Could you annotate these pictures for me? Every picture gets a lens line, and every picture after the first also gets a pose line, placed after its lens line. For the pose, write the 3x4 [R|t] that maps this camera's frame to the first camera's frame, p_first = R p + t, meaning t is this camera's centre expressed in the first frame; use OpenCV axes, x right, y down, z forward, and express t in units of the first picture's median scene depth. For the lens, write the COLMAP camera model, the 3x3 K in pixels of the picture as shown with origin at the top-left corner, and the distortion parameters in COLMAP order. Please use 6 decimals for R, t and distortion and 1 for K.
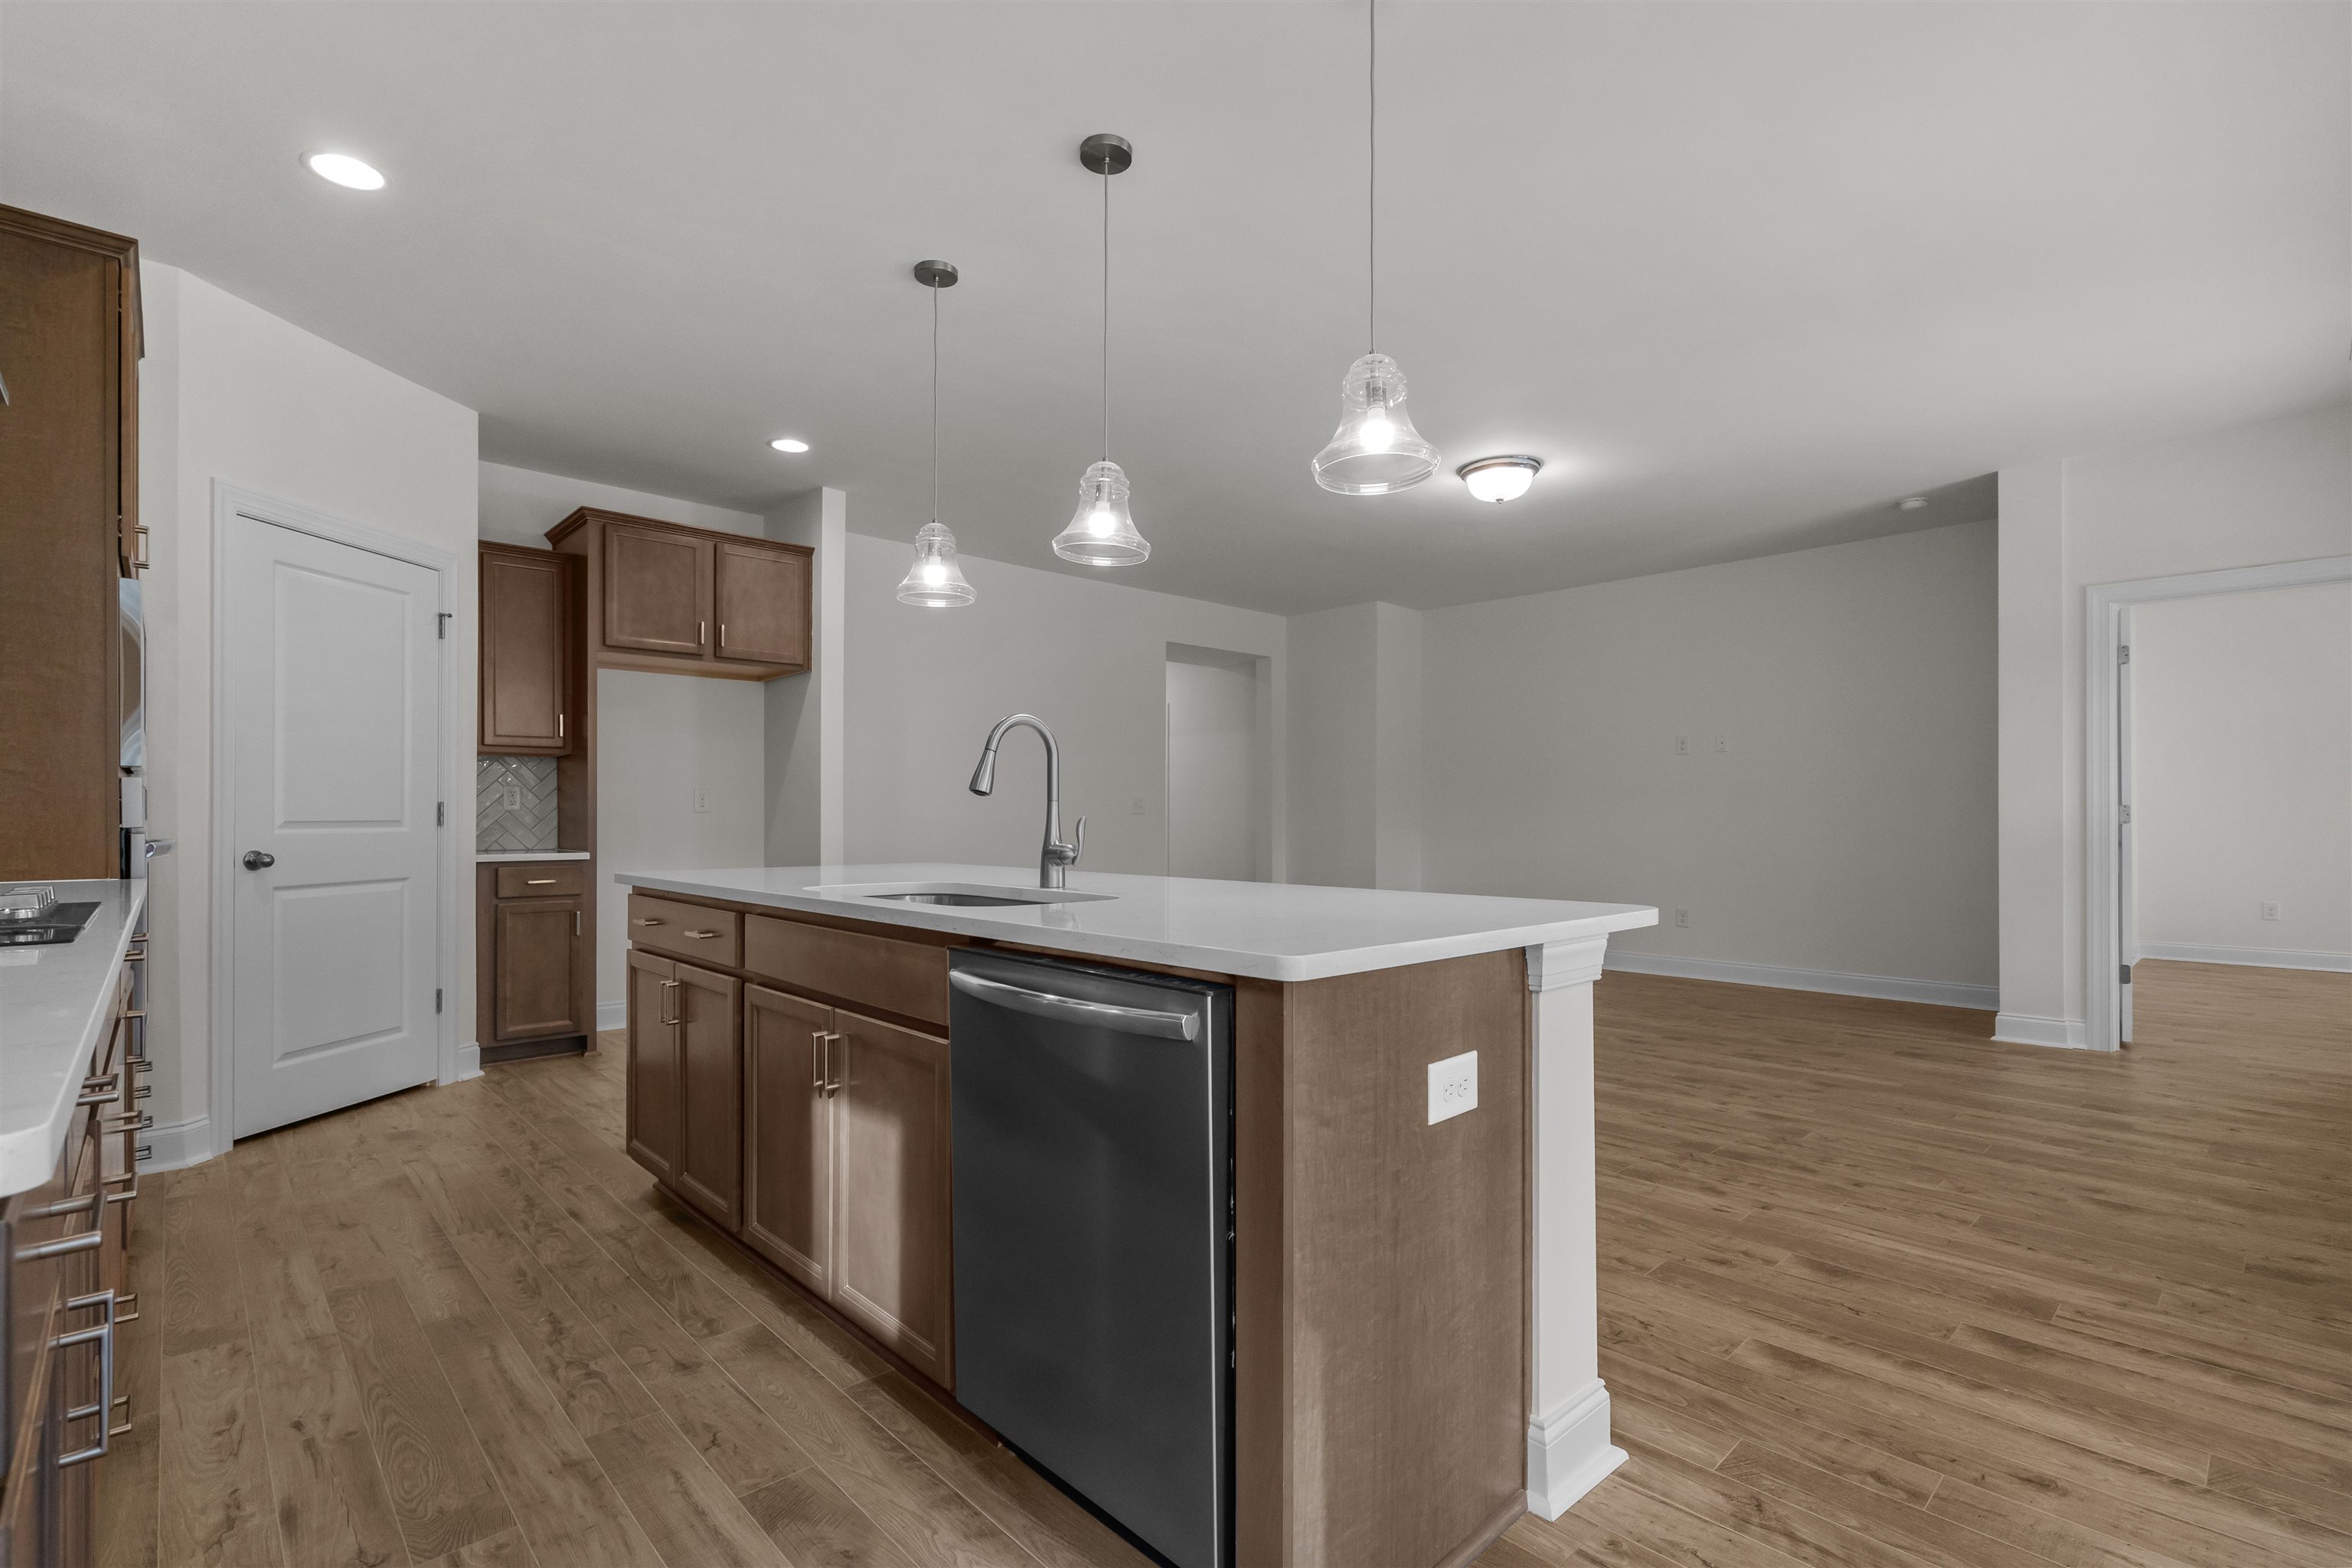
lens RADIAL K [[1068.7, 0, 1175.2], [0, 1068.7, 803.4], [0, 0, 1]] dist [-0.004810, -0.000400]
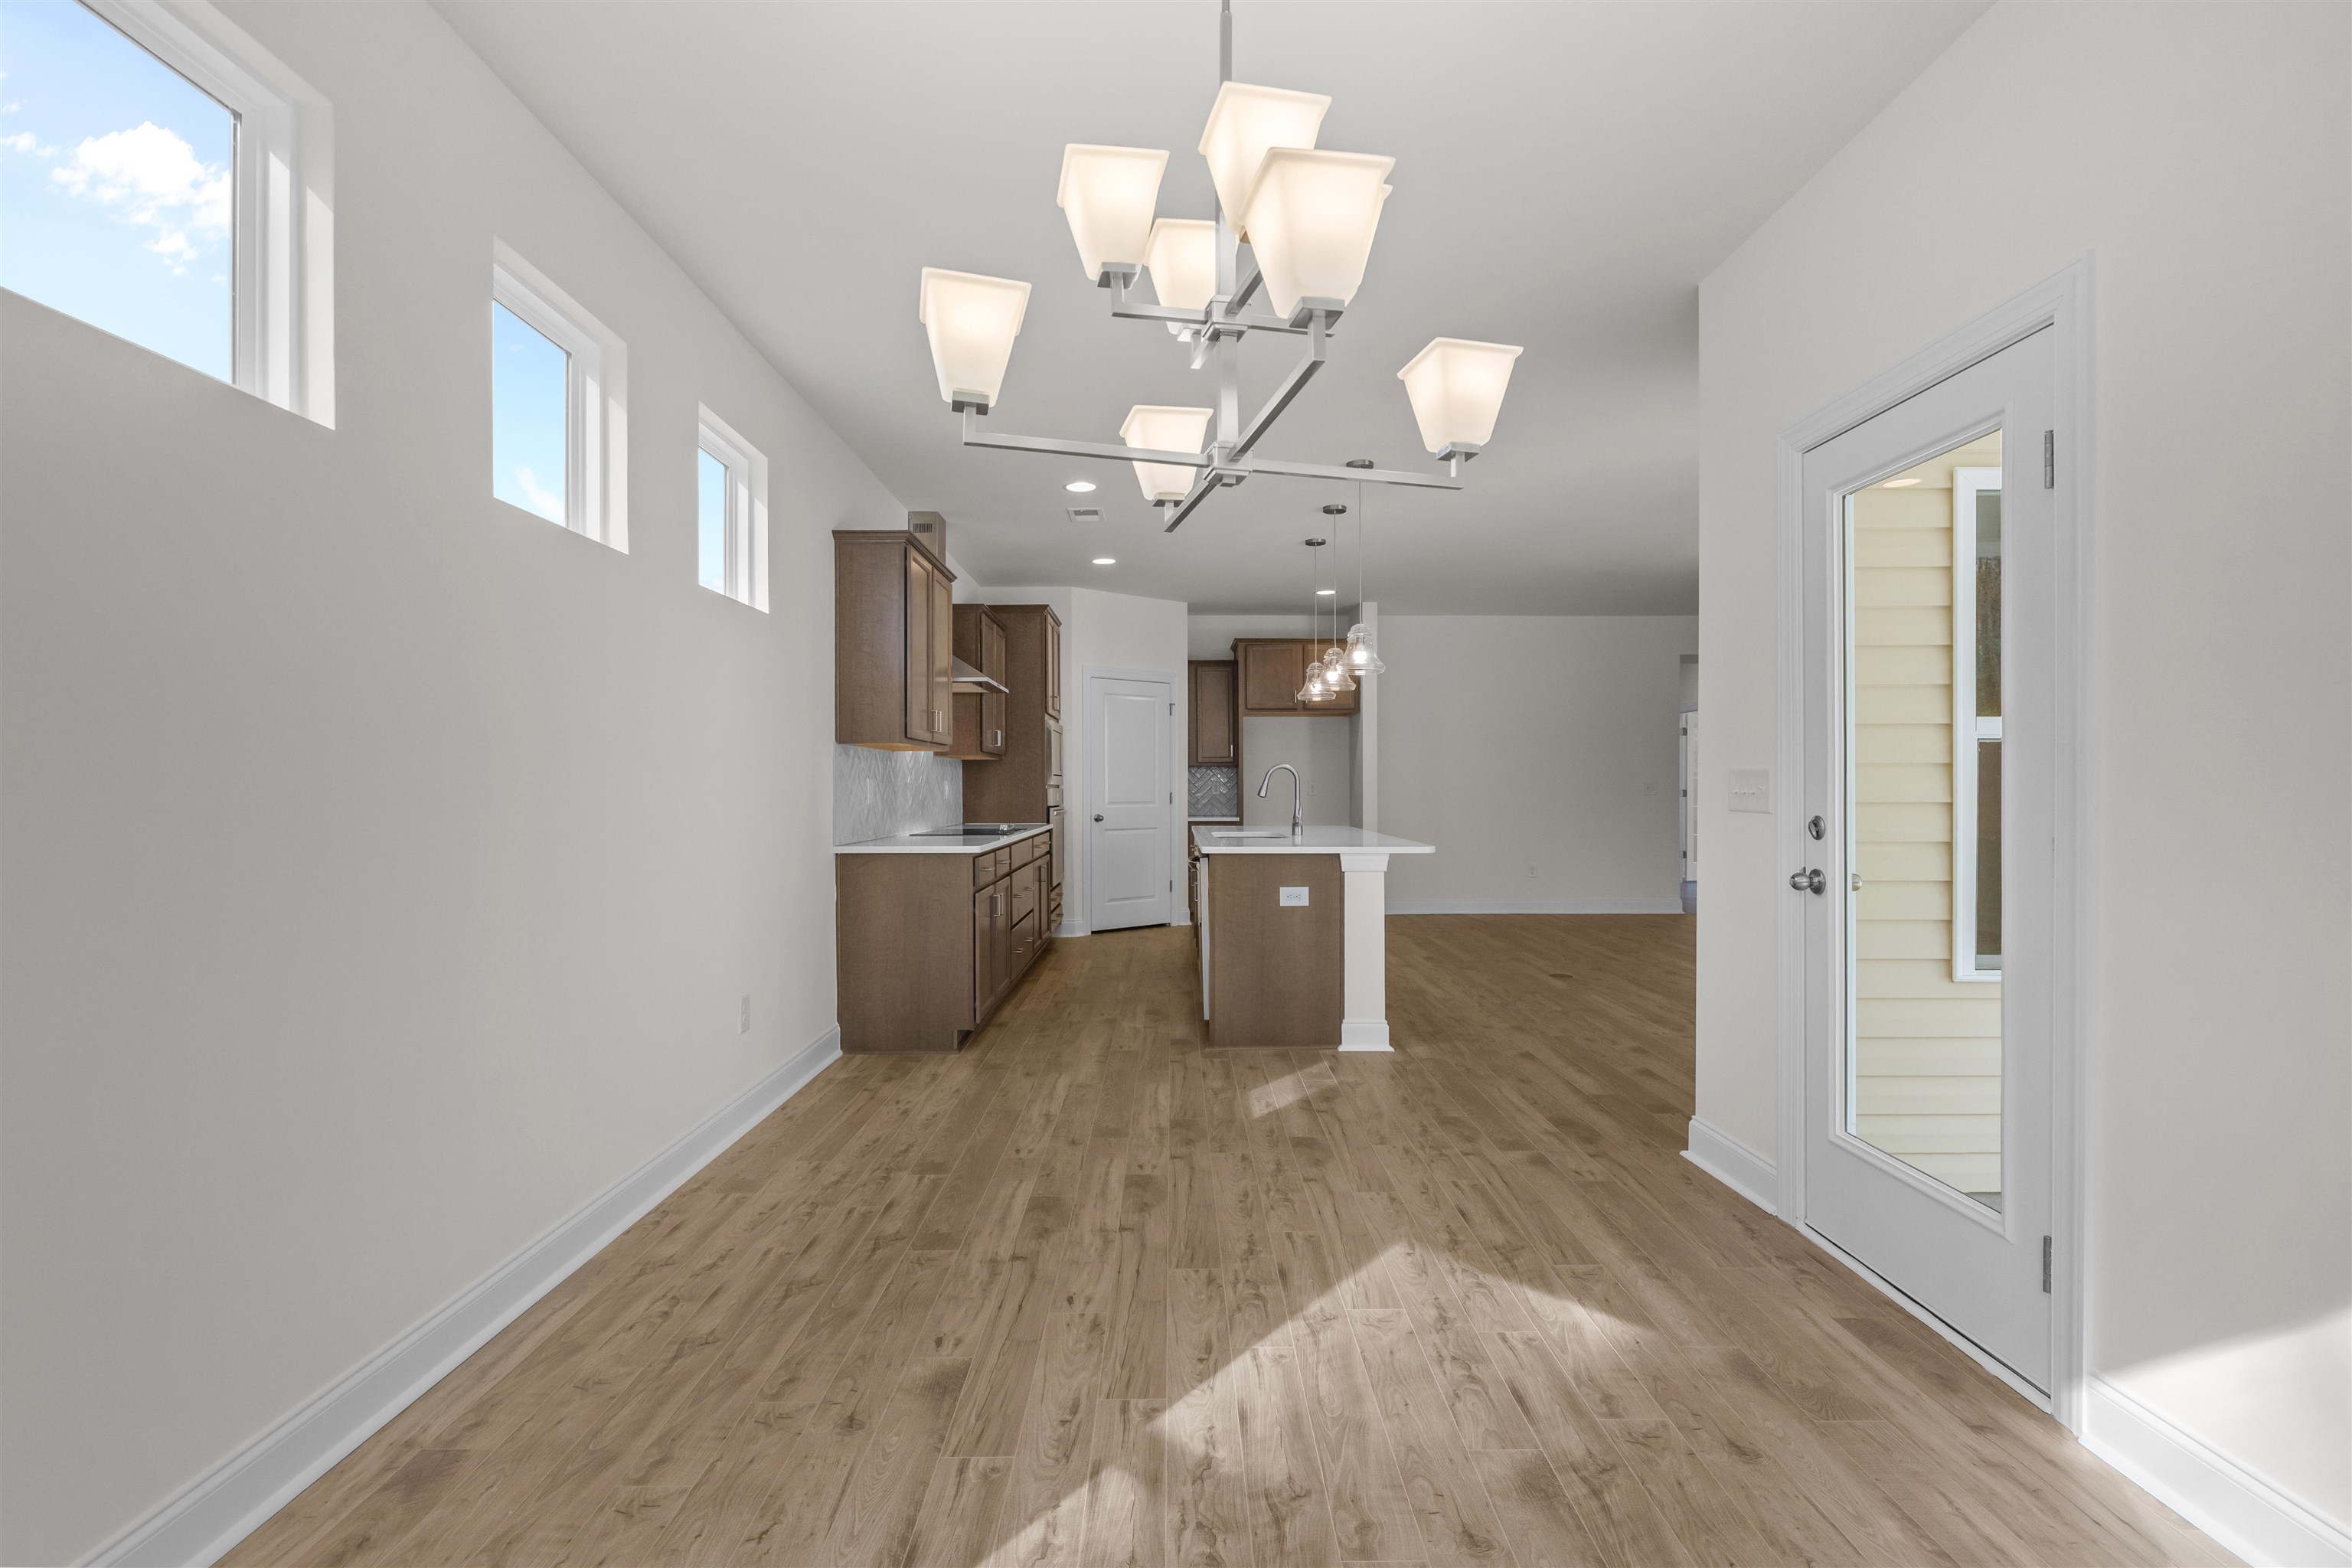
lens RADIAL K [[1068.7, 0, 1180.2], [0, 1068.7, 781.1], [0, 0, 1]] dist [-0.004810, -0.000400]
pose [[0.743424, -0.000358, -0.668821, 0.770569], [0.008026, 0.999933, 0.008386, -0.041113], [0.668772, -0.011602, 0.743377, -0.582124]]
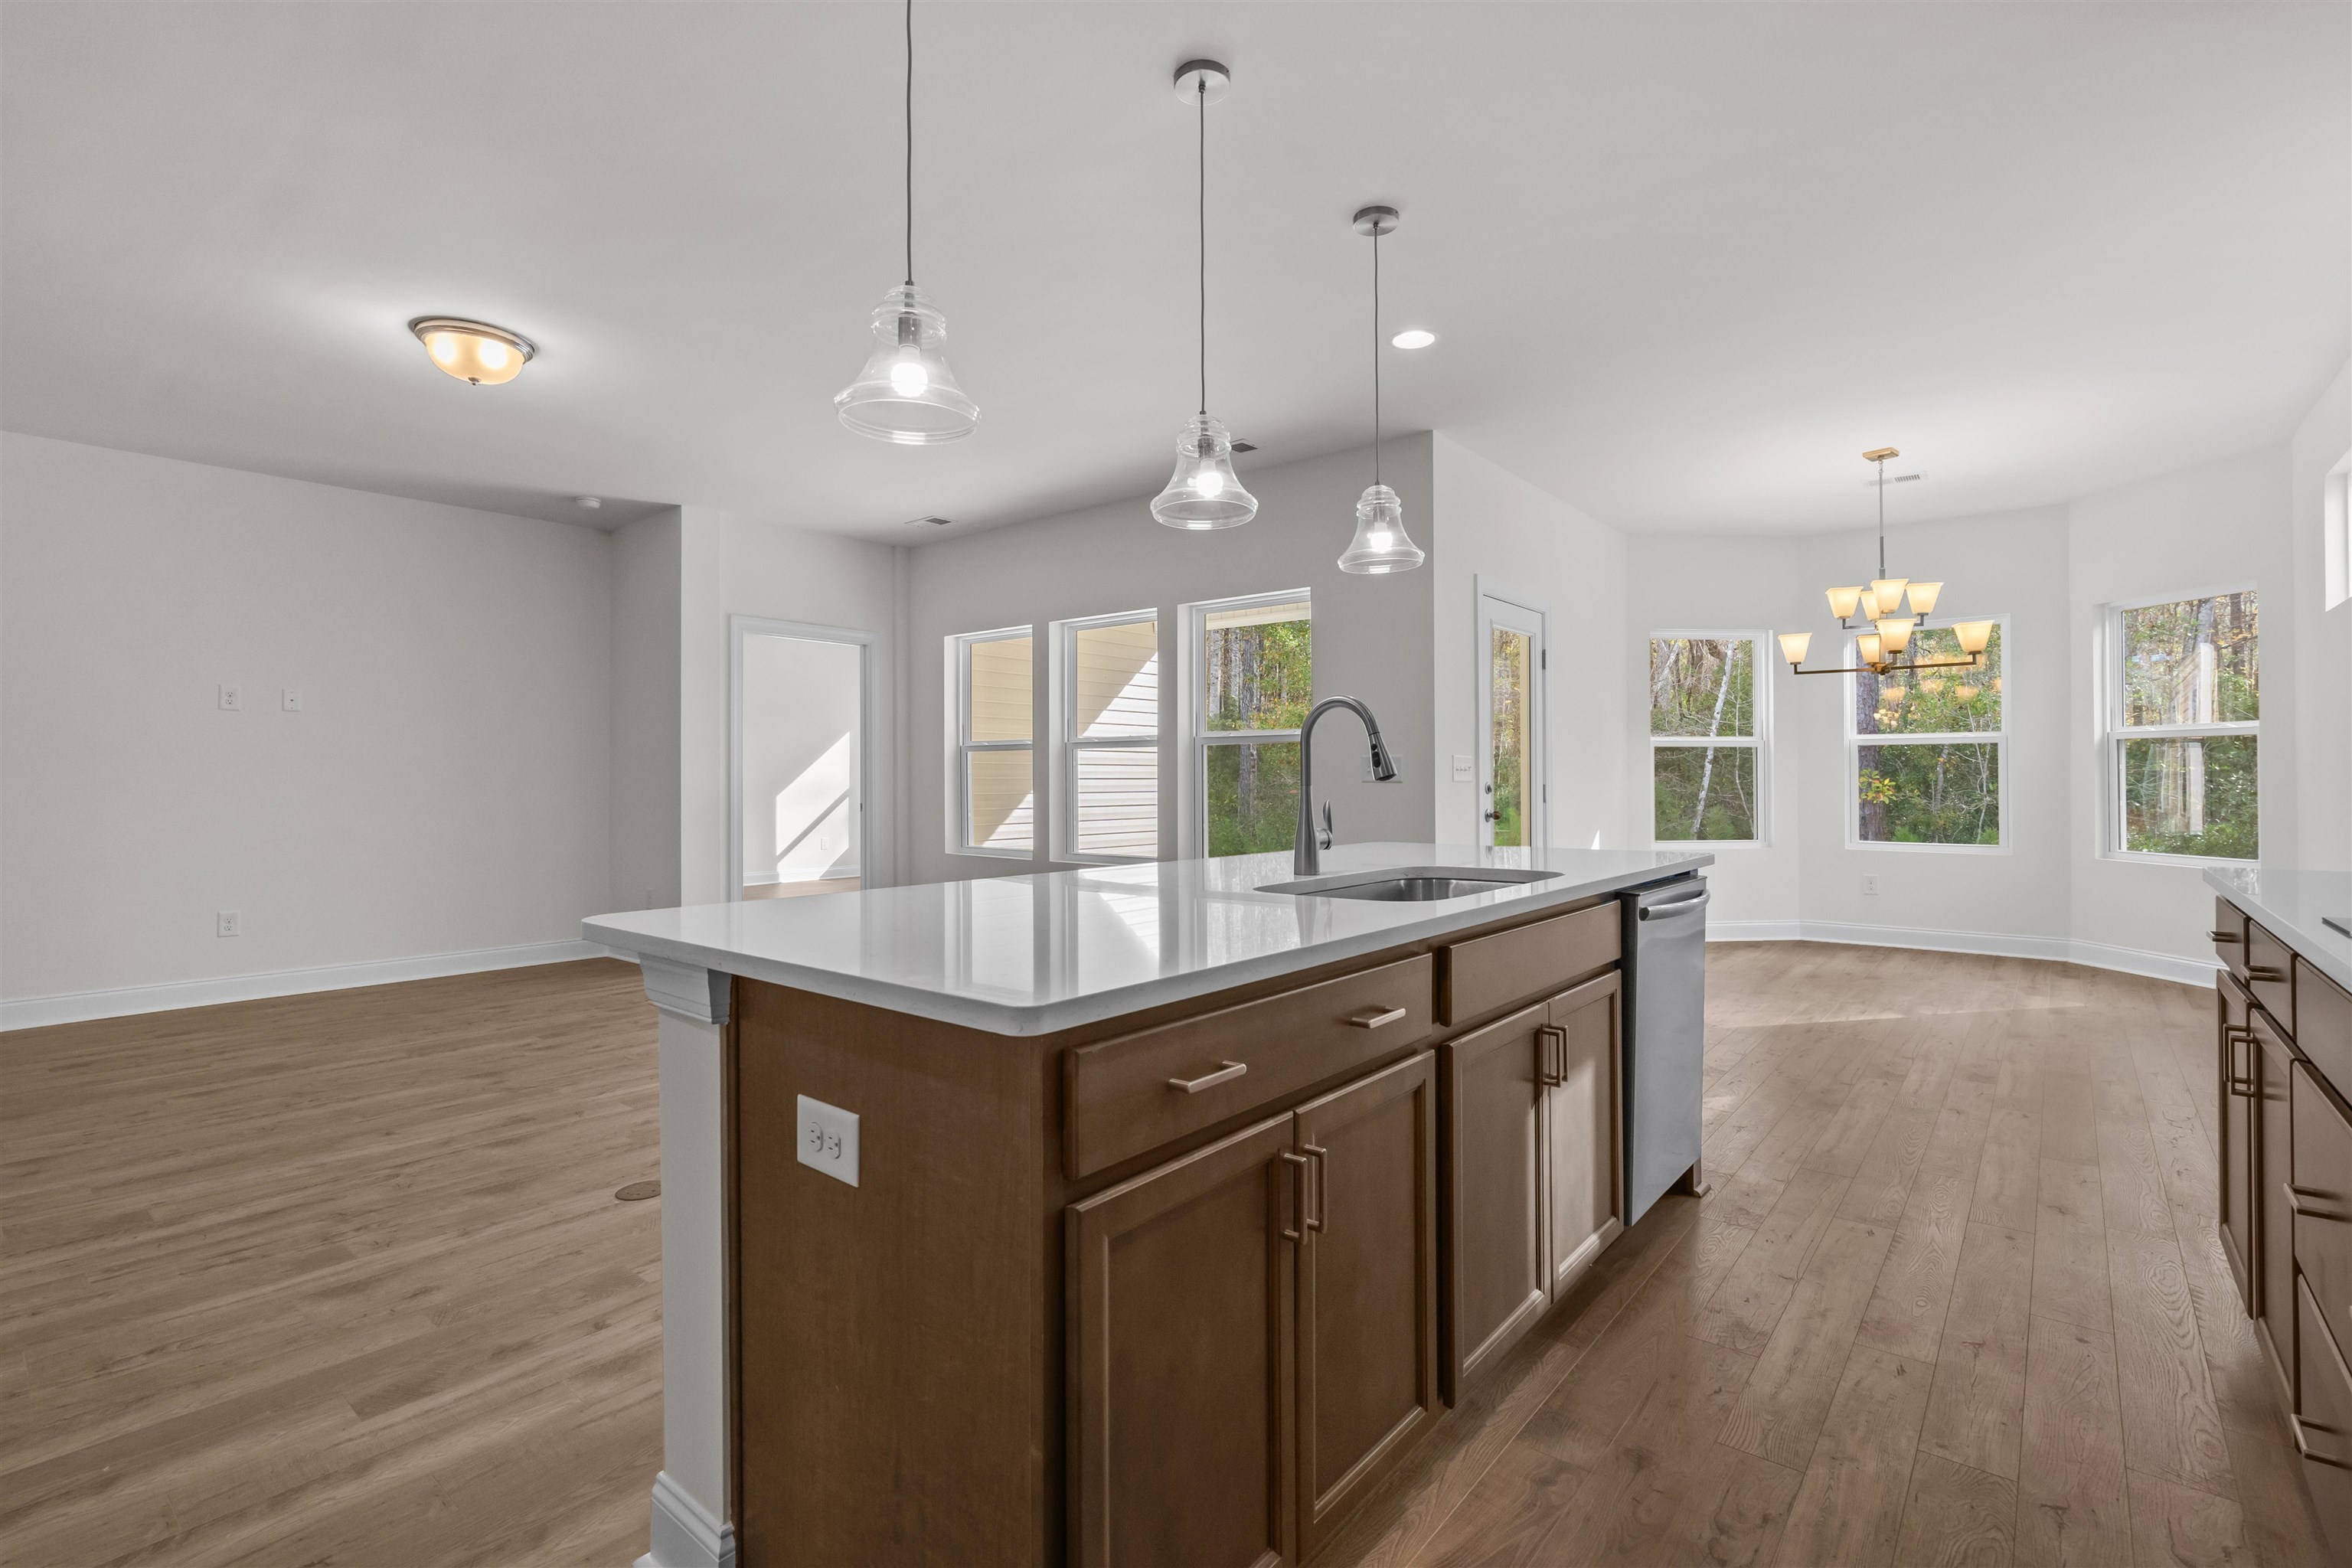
lens RADIAL K [[1068.7, 0, 1179.9], [0, 1068.7, 780.0], [0, 0, 1]] dist [-0.004810, -0.000400]
pose [[-0.128861, 0.005389, 0.991648, -0.710392], [-0.010537, 0.999921, -0.006803, 0.003315], [-0.991607, -0.011325, -0.128794, 0.840352]]
